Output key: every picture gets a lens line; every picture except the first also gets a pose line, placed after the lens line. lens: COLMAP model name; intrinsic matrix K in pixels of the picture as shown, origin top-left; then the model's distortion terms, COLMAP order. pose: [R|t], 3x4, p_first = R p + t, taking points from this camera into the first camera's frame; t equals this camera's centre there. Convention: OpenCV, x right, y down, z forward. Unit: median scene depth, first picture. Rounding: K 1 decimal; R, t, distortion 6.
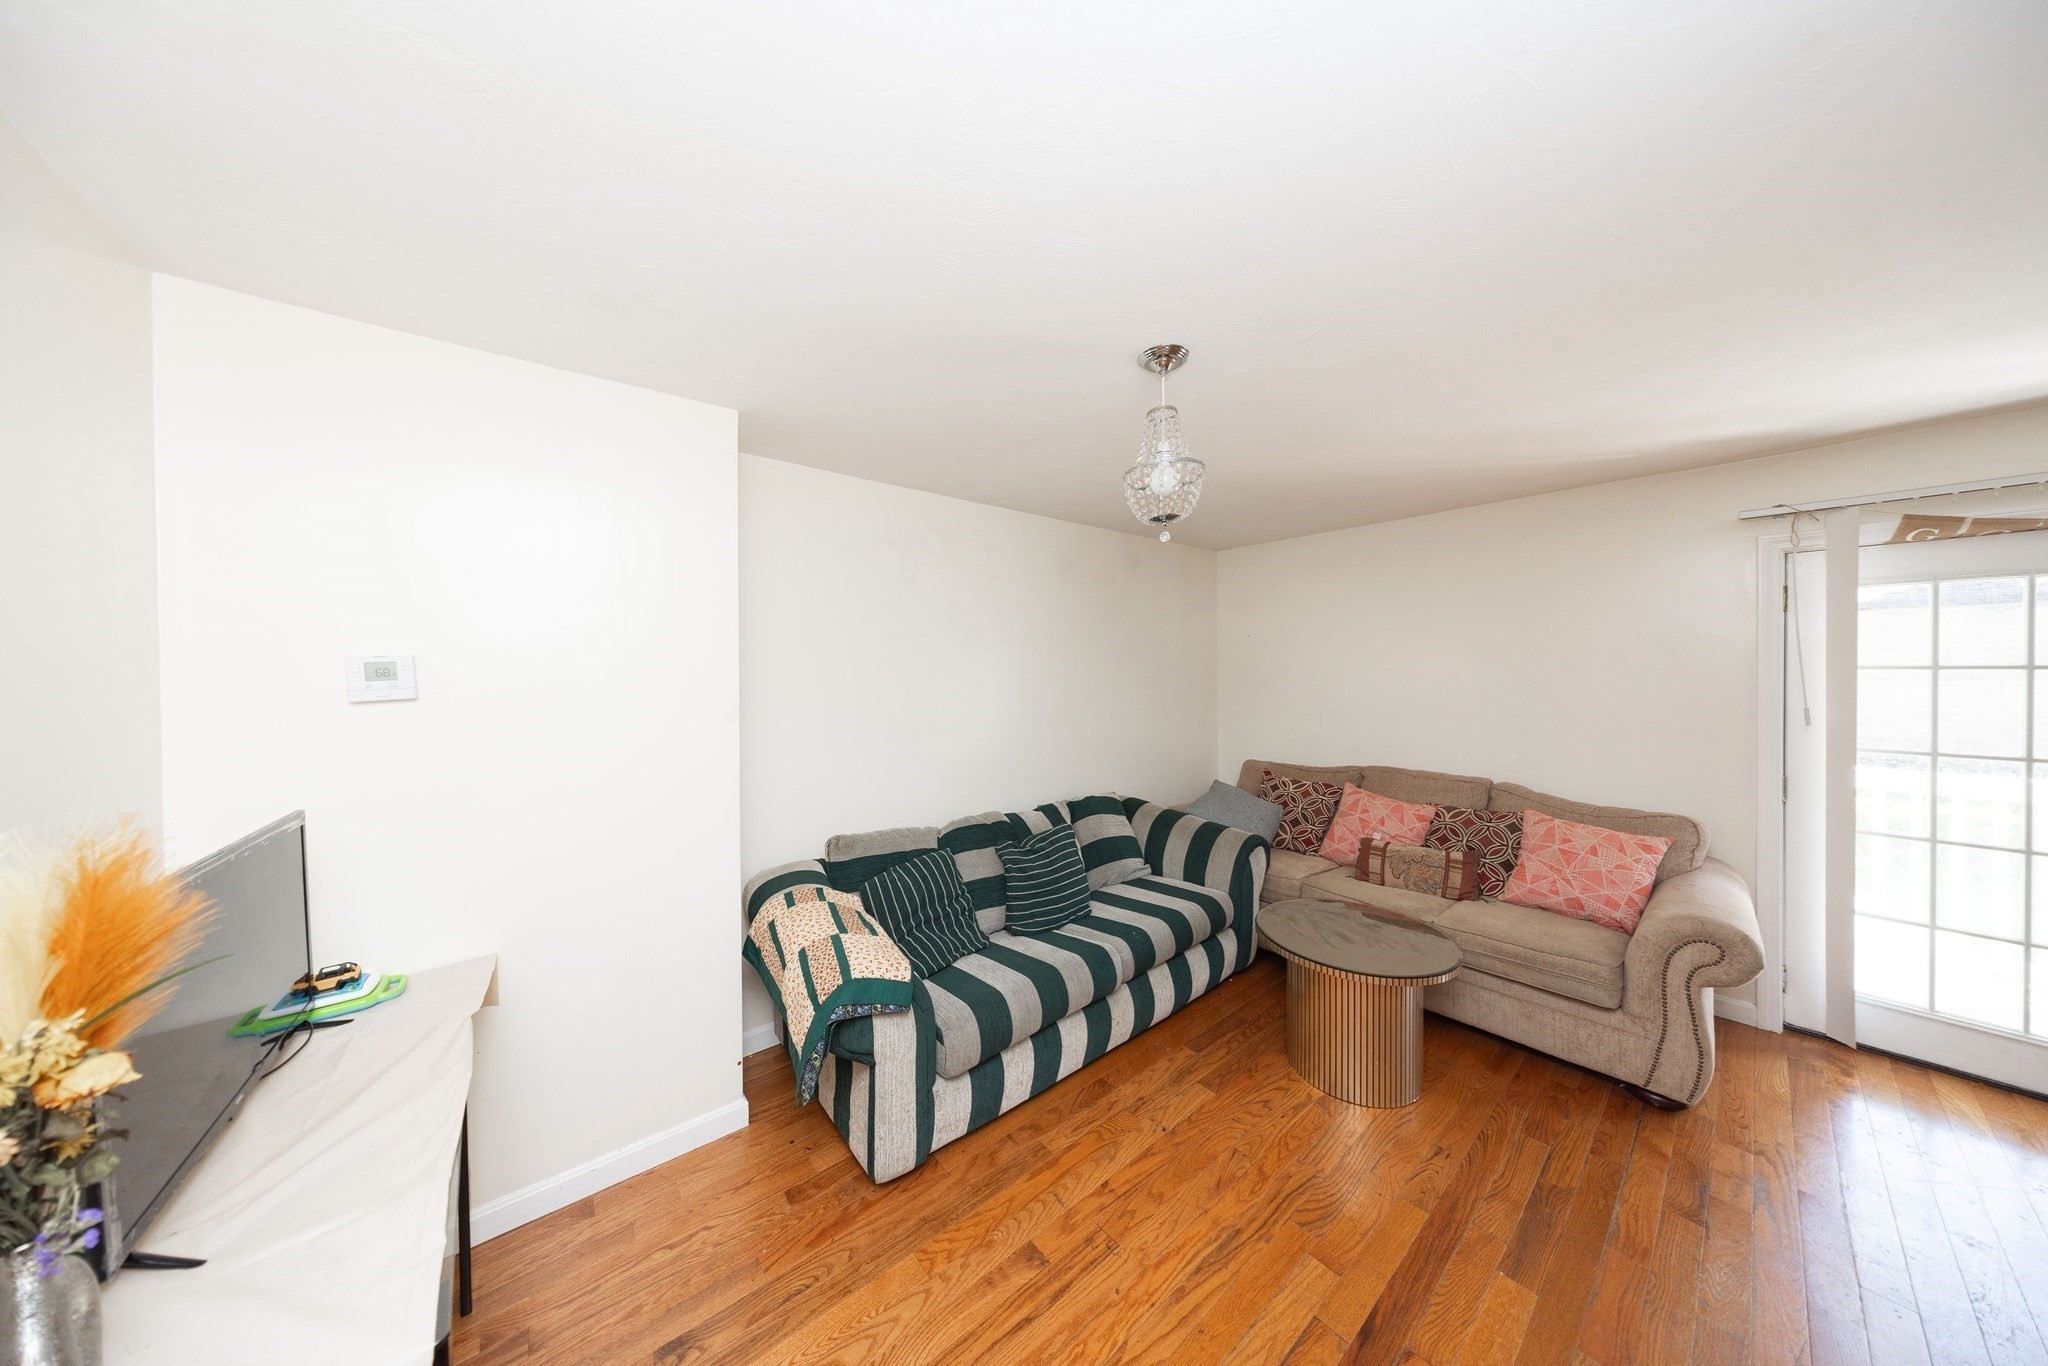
lens RADIAL K [[623.9, 0, 1024.0], [0, 623.9, 683.0], [0, 0, 1]] dist [-0.000152, 0.001700]
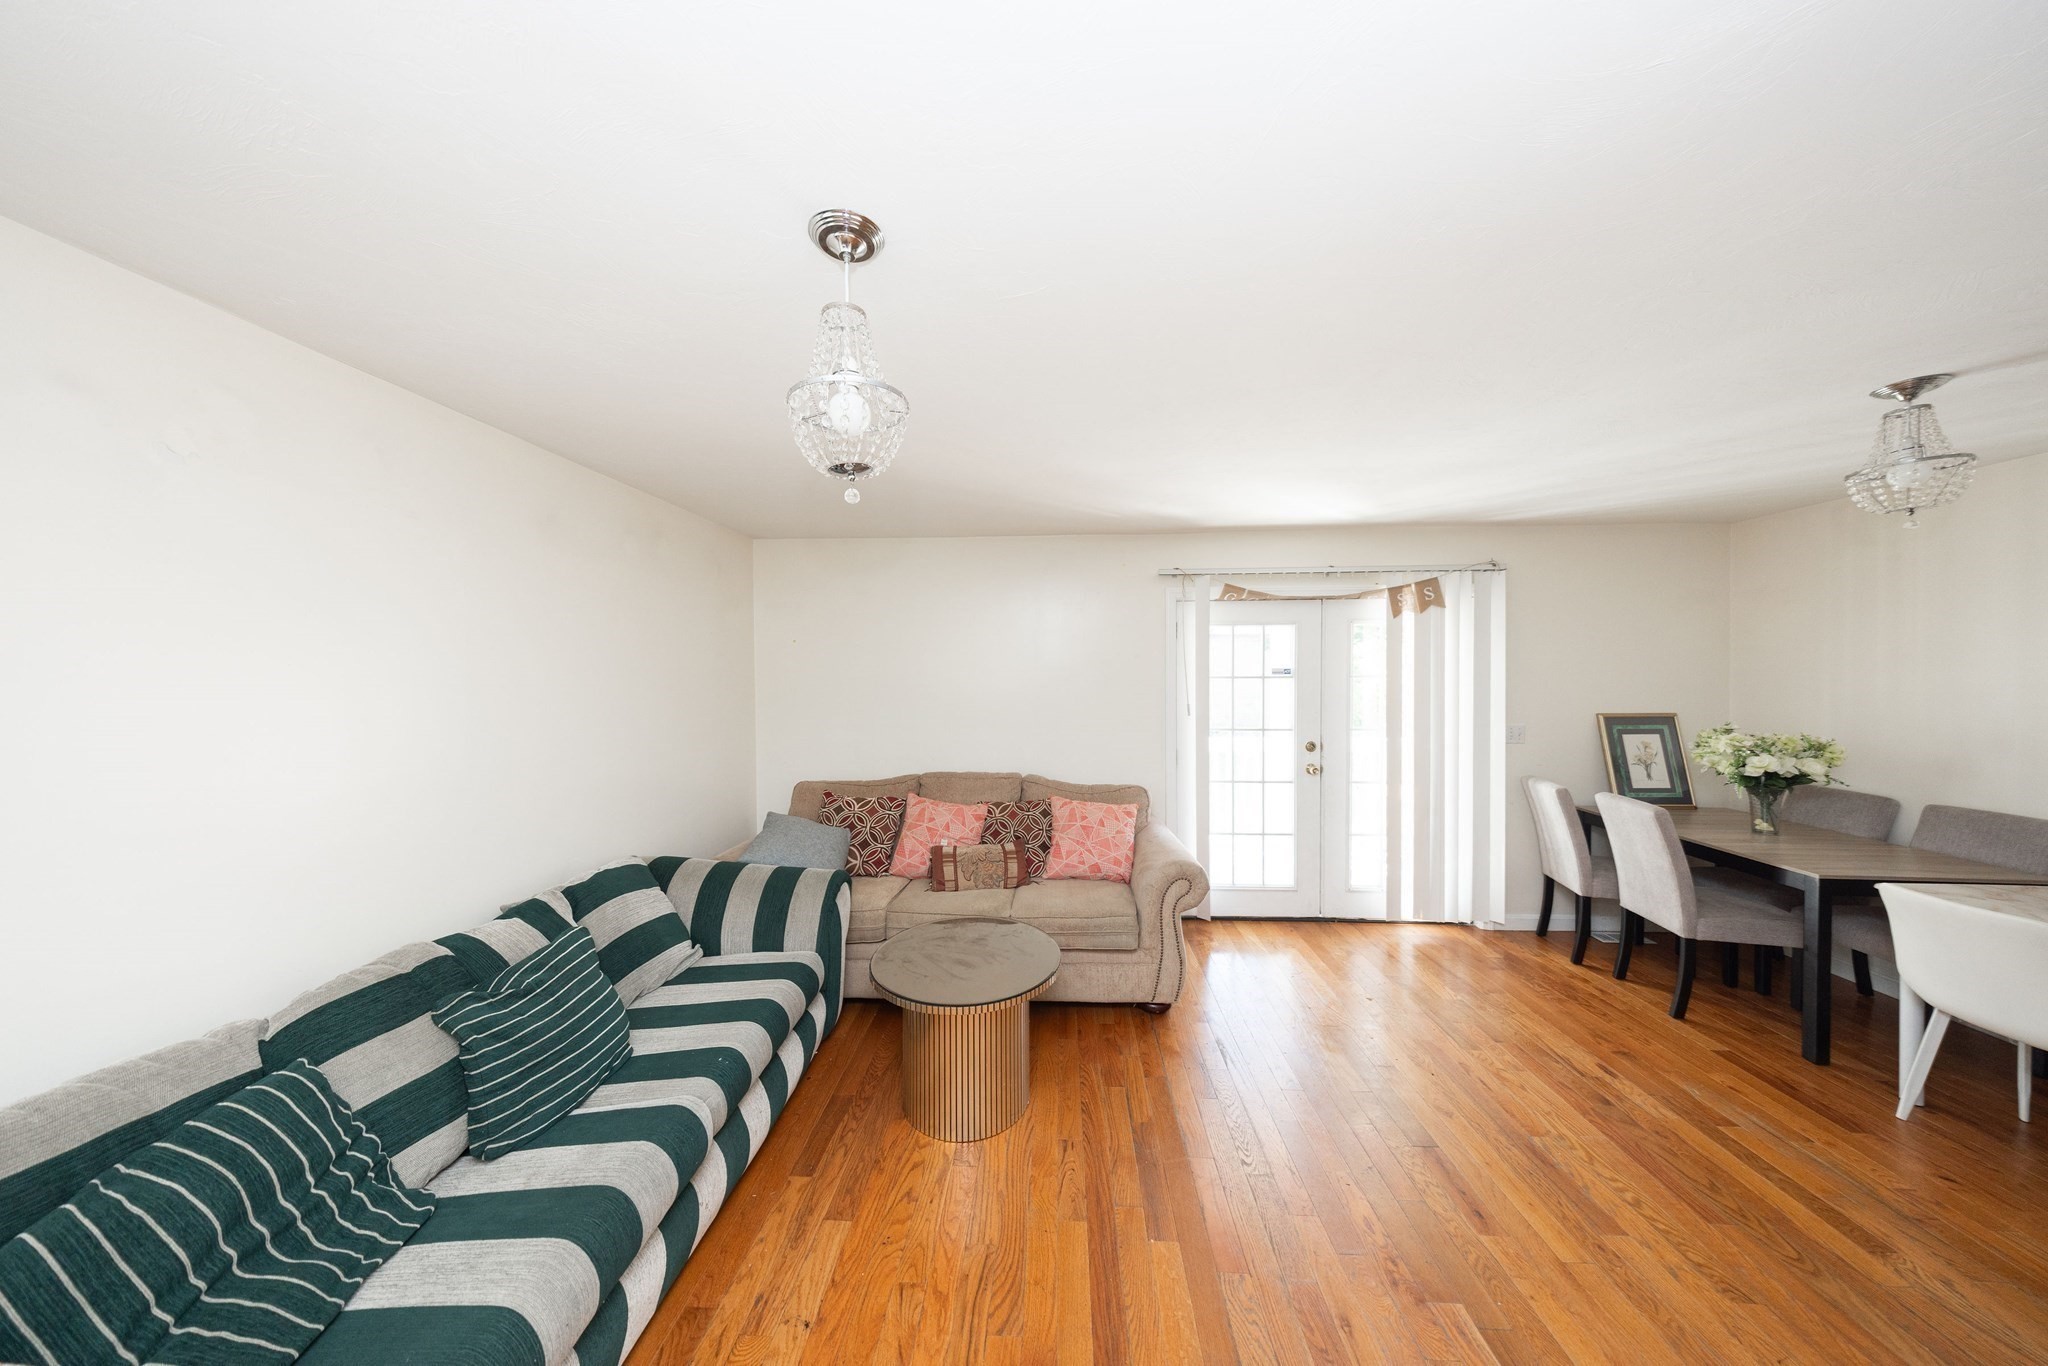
lens RADIAL K [[623.9, 0, 1024.0], [0, 623.9, 683.0], [0, 0, 1]] dist [-0.000152, 0.001700]
pose [[0.671492, -0.018555, 0.740779, -0.100553], [0.018916, 0.999790, 0.007896, -0.020243], [-0.740770, 0.008711, 0.671702, 0.255863]]
